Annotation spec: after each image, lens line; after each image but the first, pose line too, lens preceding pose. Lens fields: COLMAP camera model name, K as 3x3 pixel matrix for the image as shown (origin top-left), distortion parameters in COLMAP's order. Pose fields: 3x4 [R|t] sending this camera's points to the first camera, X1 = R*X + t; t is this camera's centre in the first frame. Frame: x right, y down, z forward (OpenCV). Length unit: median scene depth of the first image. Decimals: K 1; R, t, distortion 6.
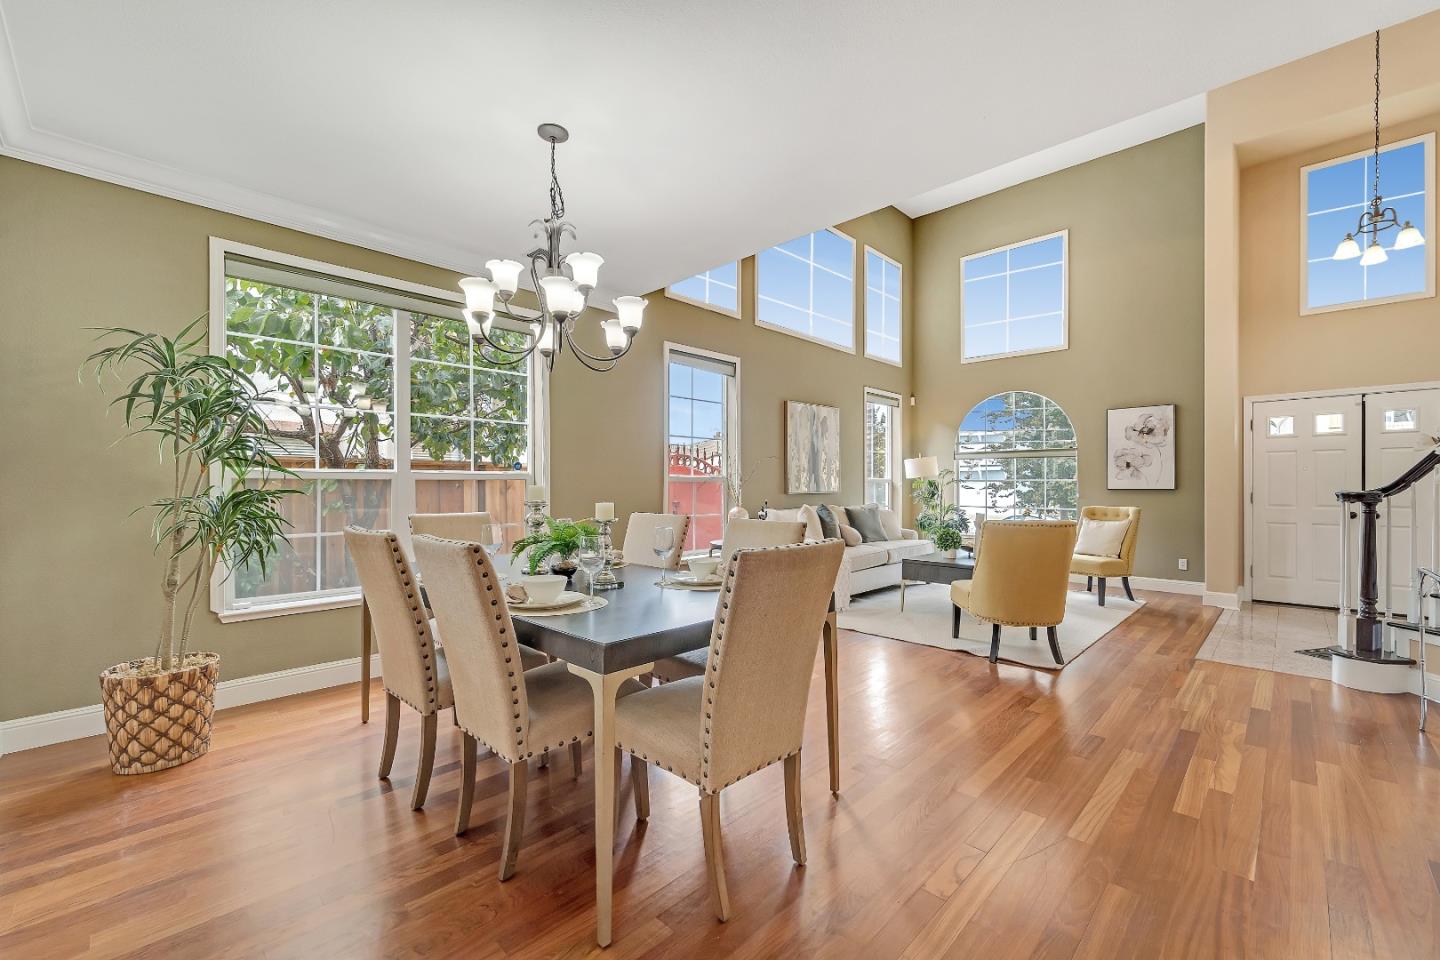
lens RADIAL K [[591.0, 0, 721.3], [0, 591.0, 494.6], [0, 0, 1]] dist [-0.001489, -0.000338]
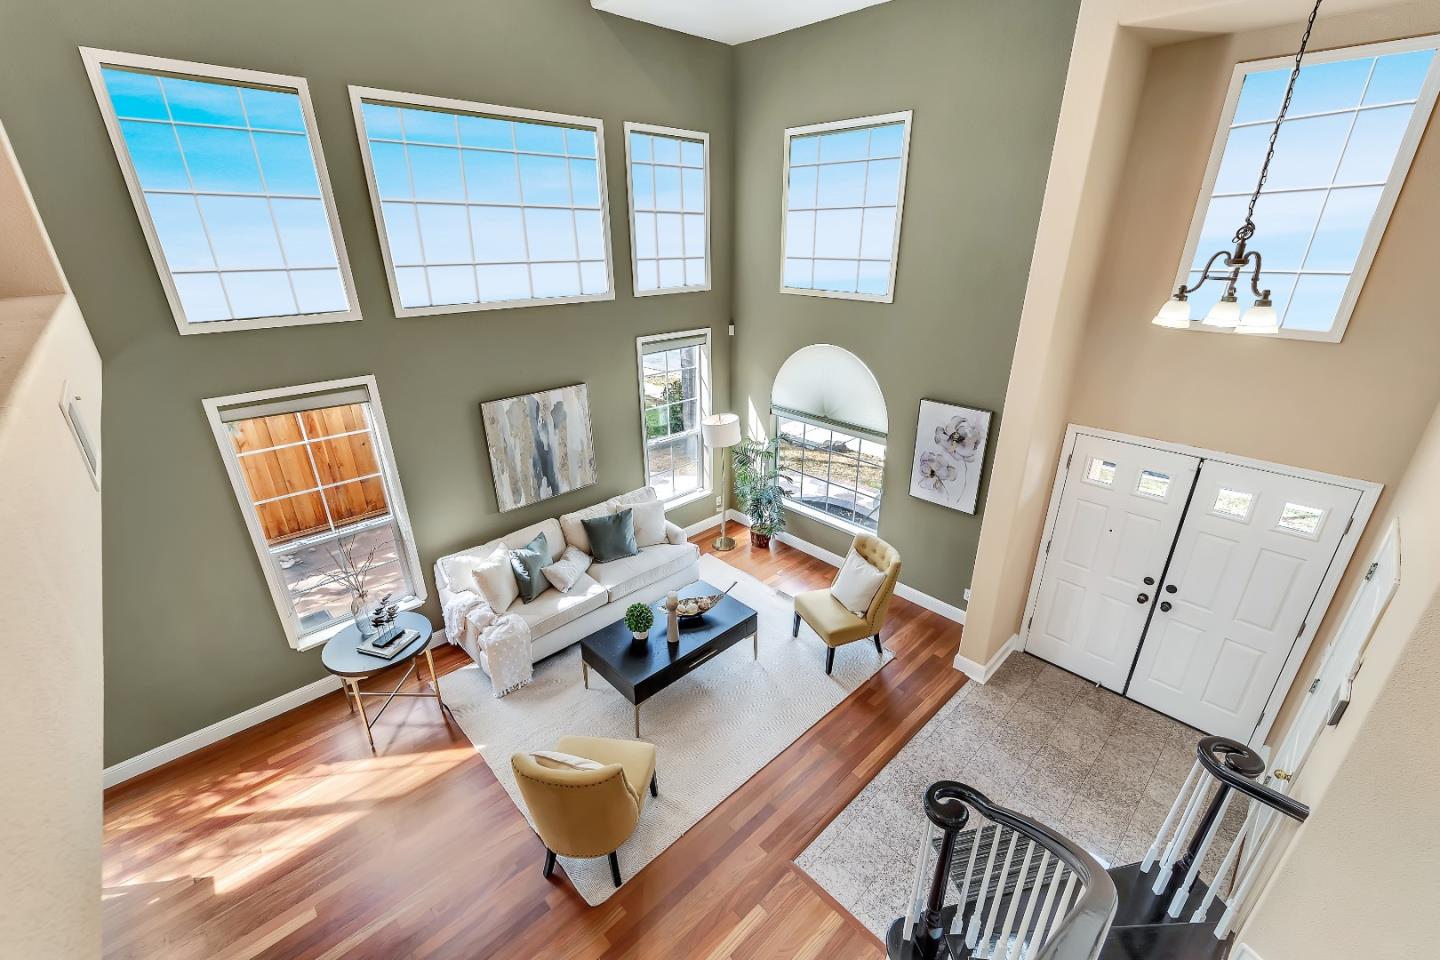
lens RADIAL K [[591.0, 0, 721.3], [0, 591.0, 494.6], [0, 0, 1]] dist [-0.001489, -0.000338]
pose [[0.999381, 0.013371, -0.032548, 0.433959], [0.000399, 0.920626, 0.390444, -0.337062], [0.035185, -0.390216, 0.920051, 0.248123]]
